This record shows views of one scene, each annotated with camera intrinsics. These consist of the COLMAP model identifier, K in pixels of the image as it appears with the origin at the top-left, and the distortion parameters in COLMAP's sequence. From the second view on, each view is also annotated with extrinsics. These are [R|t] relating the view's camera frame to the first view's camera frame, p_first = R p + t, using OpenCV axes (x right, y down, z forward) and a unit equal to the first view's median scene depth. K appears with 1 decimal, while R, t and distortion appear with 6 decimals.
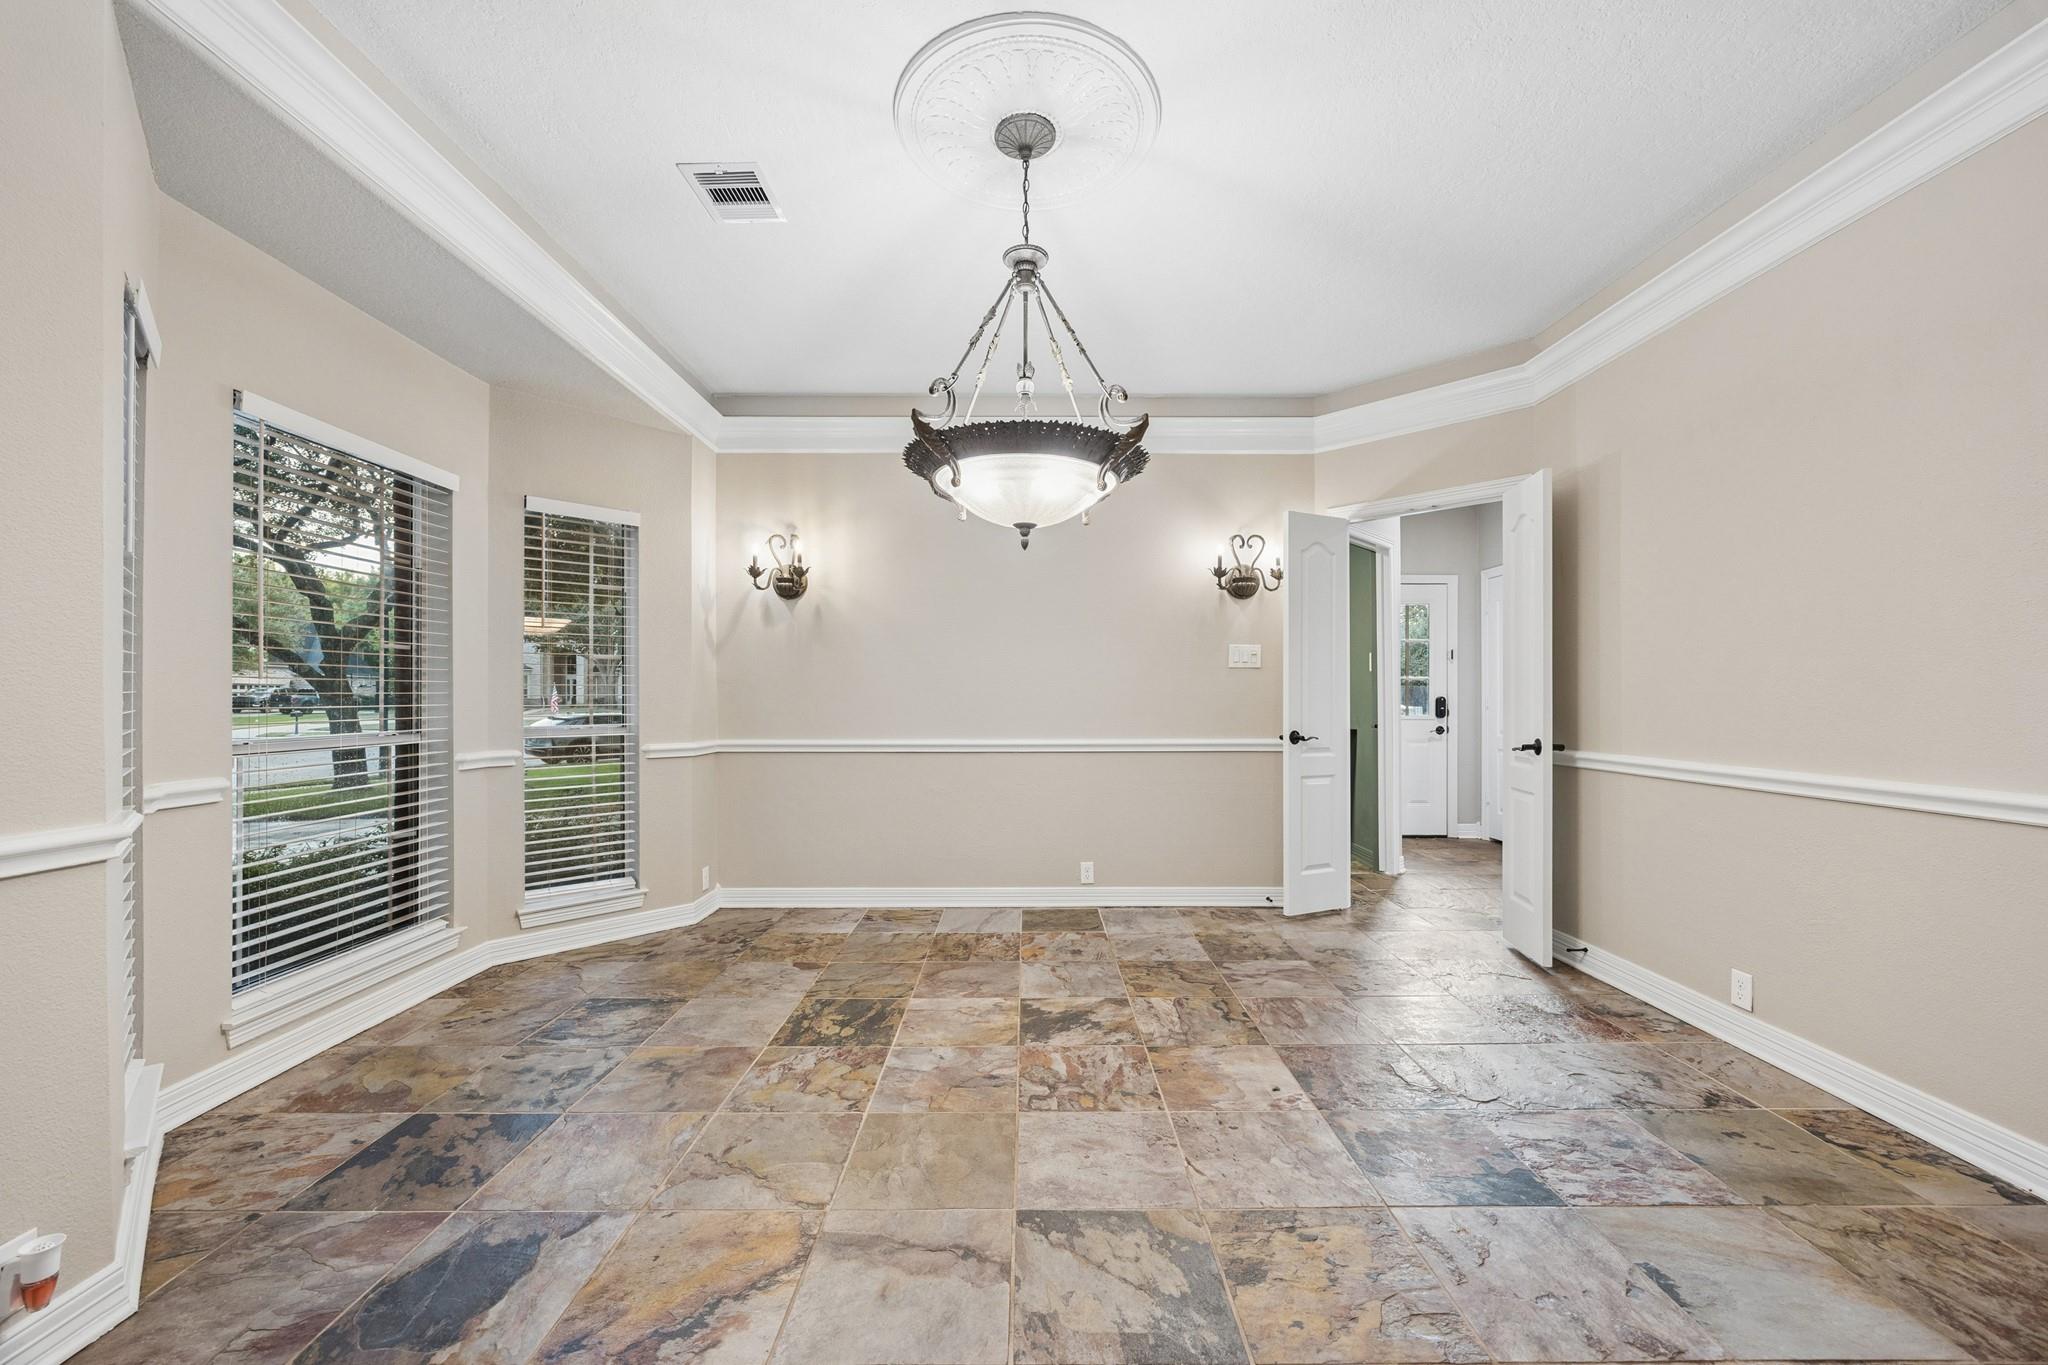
lens RADIAL K [[796.0, 0, 1027.4], [0, 796.0, 691.7], [0, 0, 1]] dist [0.000538, 0.000312]
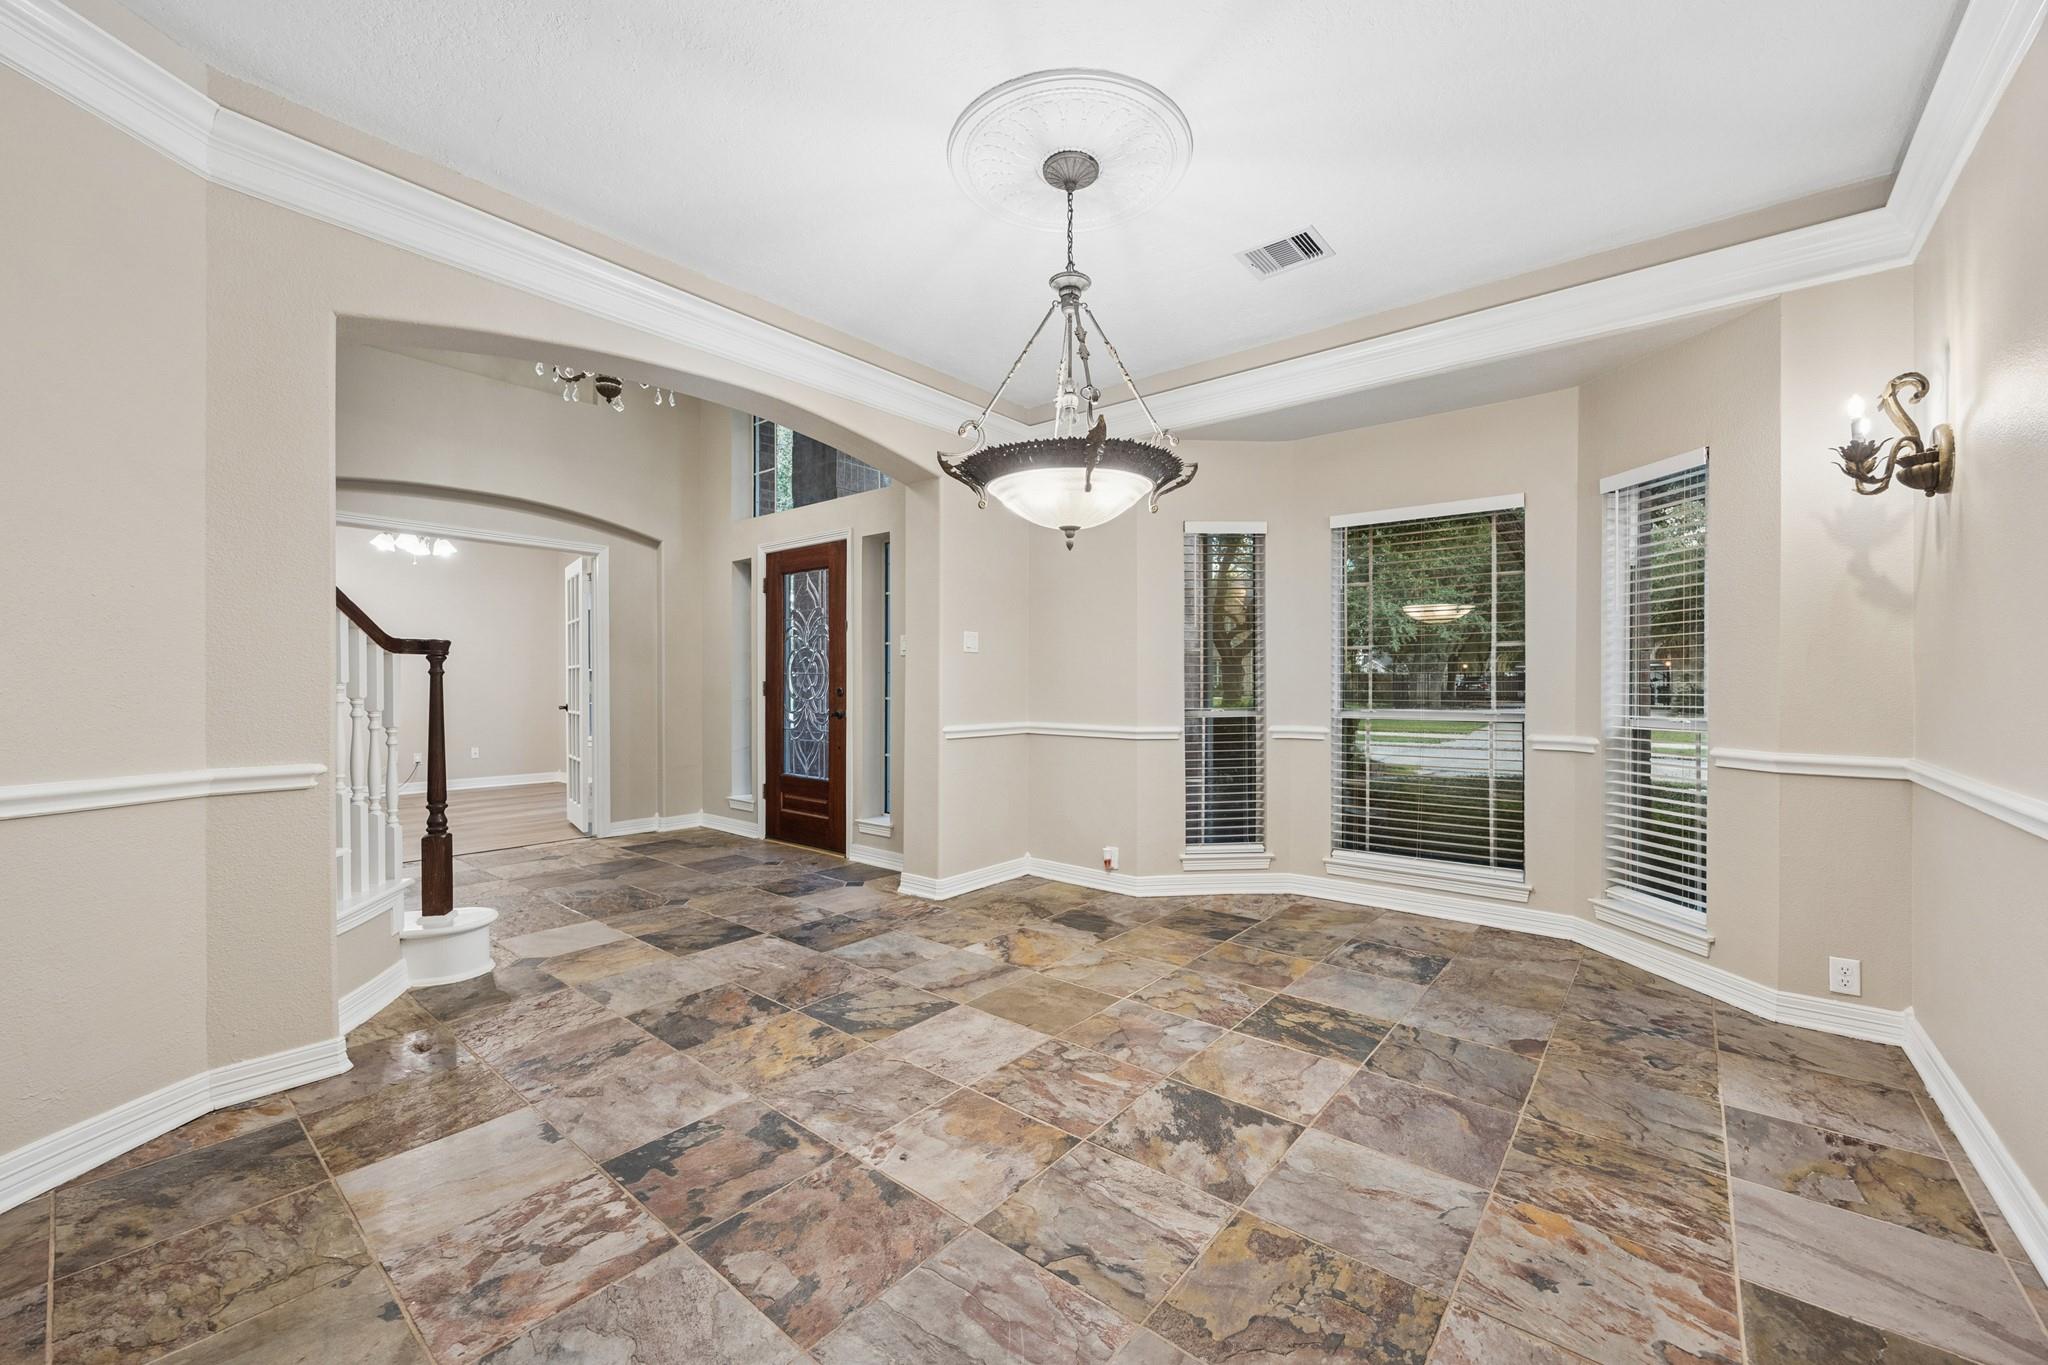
lens RADIAL K [[796.0, 0, 1025.6], [0, 796.0, 686.8], [0, 0, 1]] dist [0.000538, 0.000312]
pose [[-0.640495, 0.003459, -0.767954, 0.737718], [0.006758, 0.999977, -0.001132, 0.008320], [0.767932, -0.005914, -0.640504, 1.387530]]
